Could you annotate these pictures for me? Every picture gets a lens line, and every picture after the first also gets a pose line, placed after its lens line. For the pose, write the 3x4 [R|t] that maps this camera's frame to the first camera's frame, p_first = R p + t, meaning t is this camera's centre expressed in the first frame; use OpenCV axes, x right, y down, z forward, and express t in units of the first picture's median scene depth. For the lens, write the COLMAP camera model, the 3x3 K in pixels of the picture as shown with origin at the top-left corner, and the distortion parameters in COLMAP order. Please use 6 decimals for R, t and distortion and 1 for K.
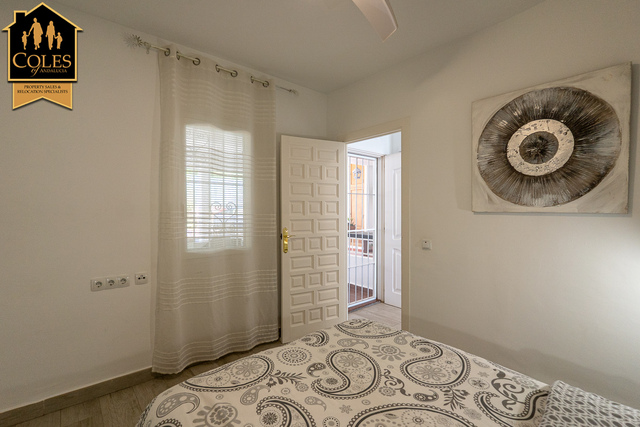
lens RADIAL K [[302.9, 0, 320.0], [0, 302.9, 213.5], [0, 0, 1]] dist [-0.001652, -0.000194]
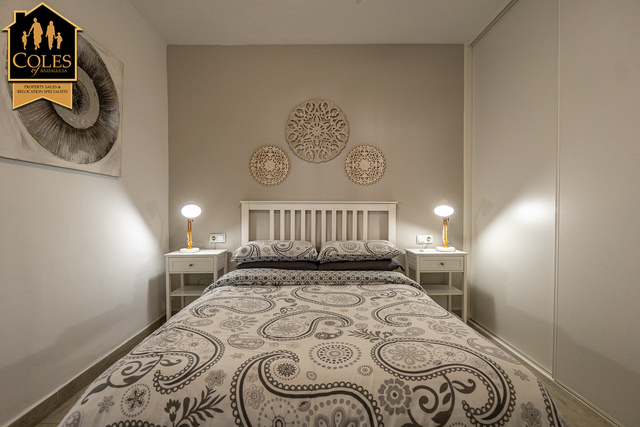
lens RADIAL K [[280.6, 0, 321.6], [0, 280.6, 211.5], [0, 0, 1]] dist [-0.004872, -0.000494]
pose [[-0.774539, -0.007177, 0.632486, -0.405308], [0.010631, 0.999647, 0.024363, 0.122768], [-0.632437, 0.025594, -0.774189, 1.330742]]
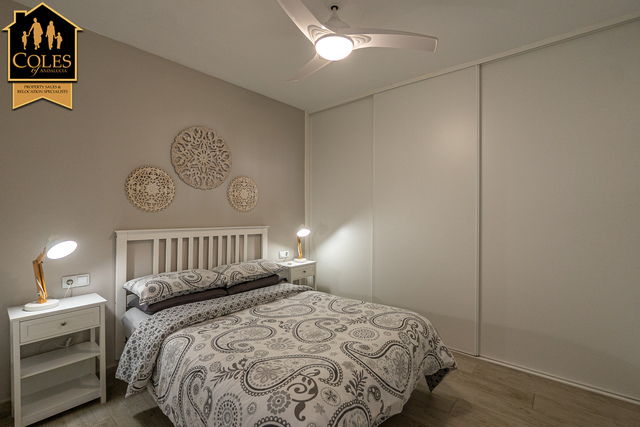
lens RADIAL K [[280.6, 0, 321.6], [0, 280.6, 211.5], [0, 0, 1]] dist [-0.004872, -0.000494]
pose [[-0.988423, -0.005111, -0.151638, 0.214226], [-0.005656, 0.999979, 0.003161, -0.000859], [0.151618, 0.003982, -0.988431, 1.812281]]
